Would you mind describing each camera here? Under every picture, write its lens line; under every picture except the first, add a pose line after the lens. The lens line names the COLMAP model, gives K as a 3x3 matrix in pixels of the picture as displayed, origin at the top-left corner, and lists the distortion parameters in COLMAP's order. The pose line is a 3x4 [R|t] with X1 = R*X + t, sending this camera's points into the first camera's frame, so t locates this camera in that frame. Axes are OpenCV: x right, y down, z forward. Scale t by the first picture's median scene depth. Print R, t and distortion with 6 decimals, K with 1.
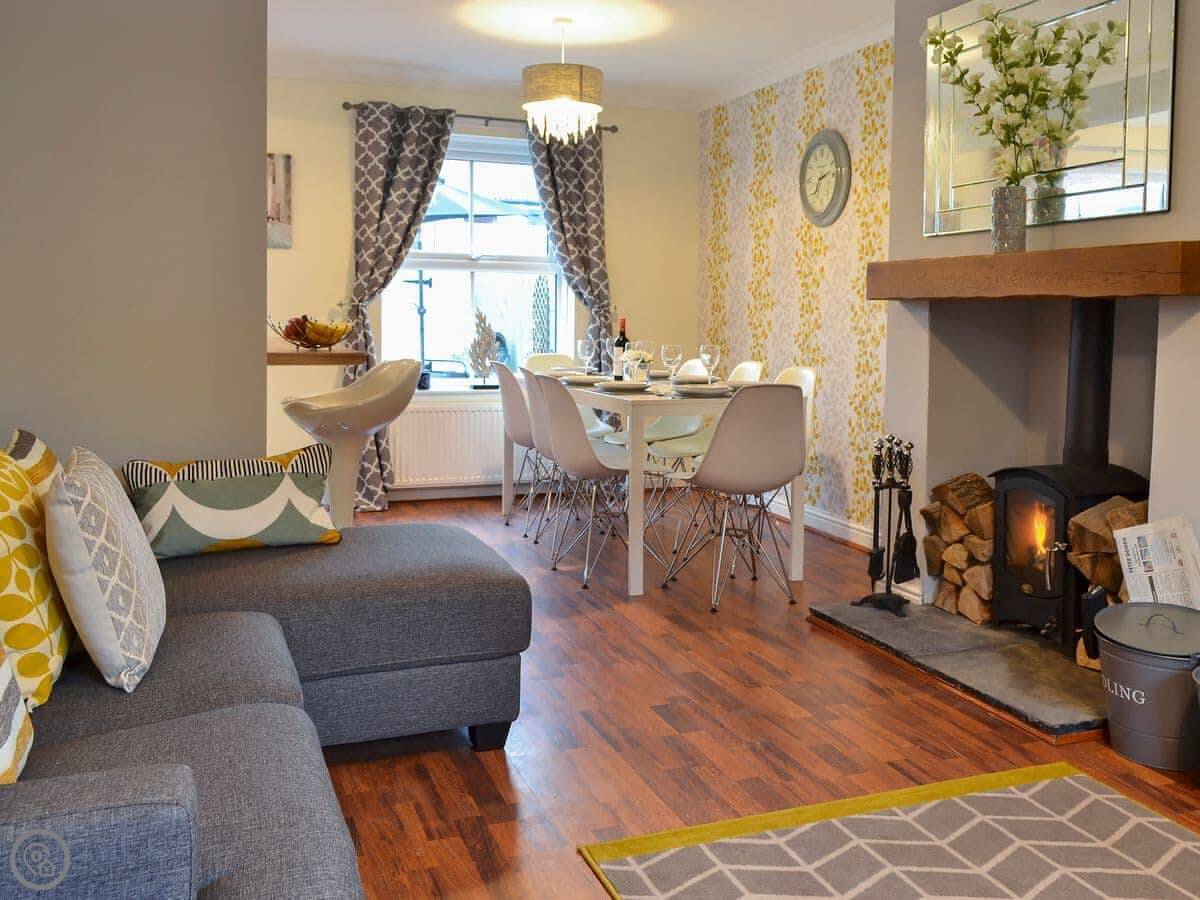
lens RADIAL K [[1103.9, 0, 635.2], [0, 1103.9, 376.6], [0, 0, 1]] dist [-0.005365, -0.004186]
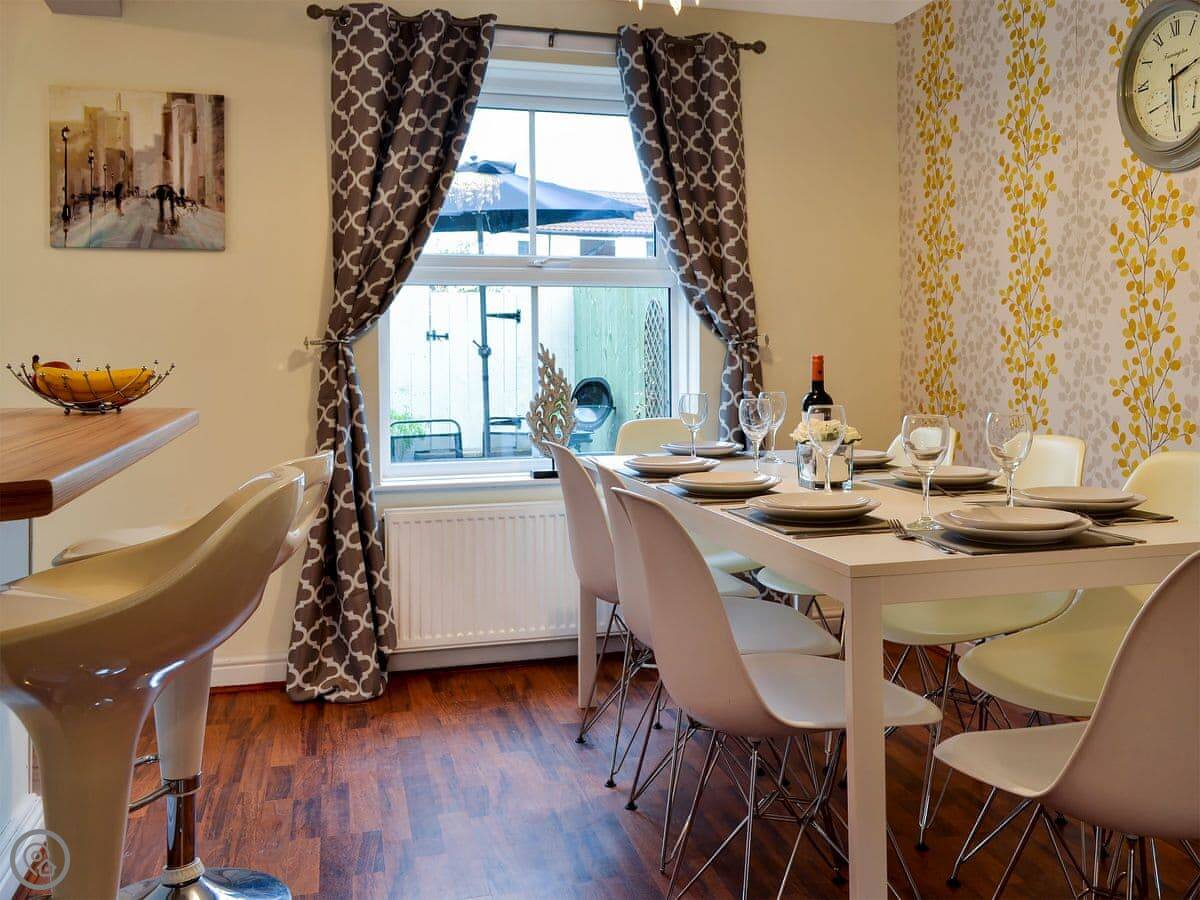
lens RADIAL K [[1103.9, 0, 635.2], [0, 1103.9, 376.6], [0, 0, 1]] dist [-0.005365, -0.004186]
pose [[0.993733, -0.018521, -0.110234, -0.026293], [0.014665, 0.999255, -0.035687, -0.023618], [0.110813, 0.033847, 0.993265, 0.437065]]
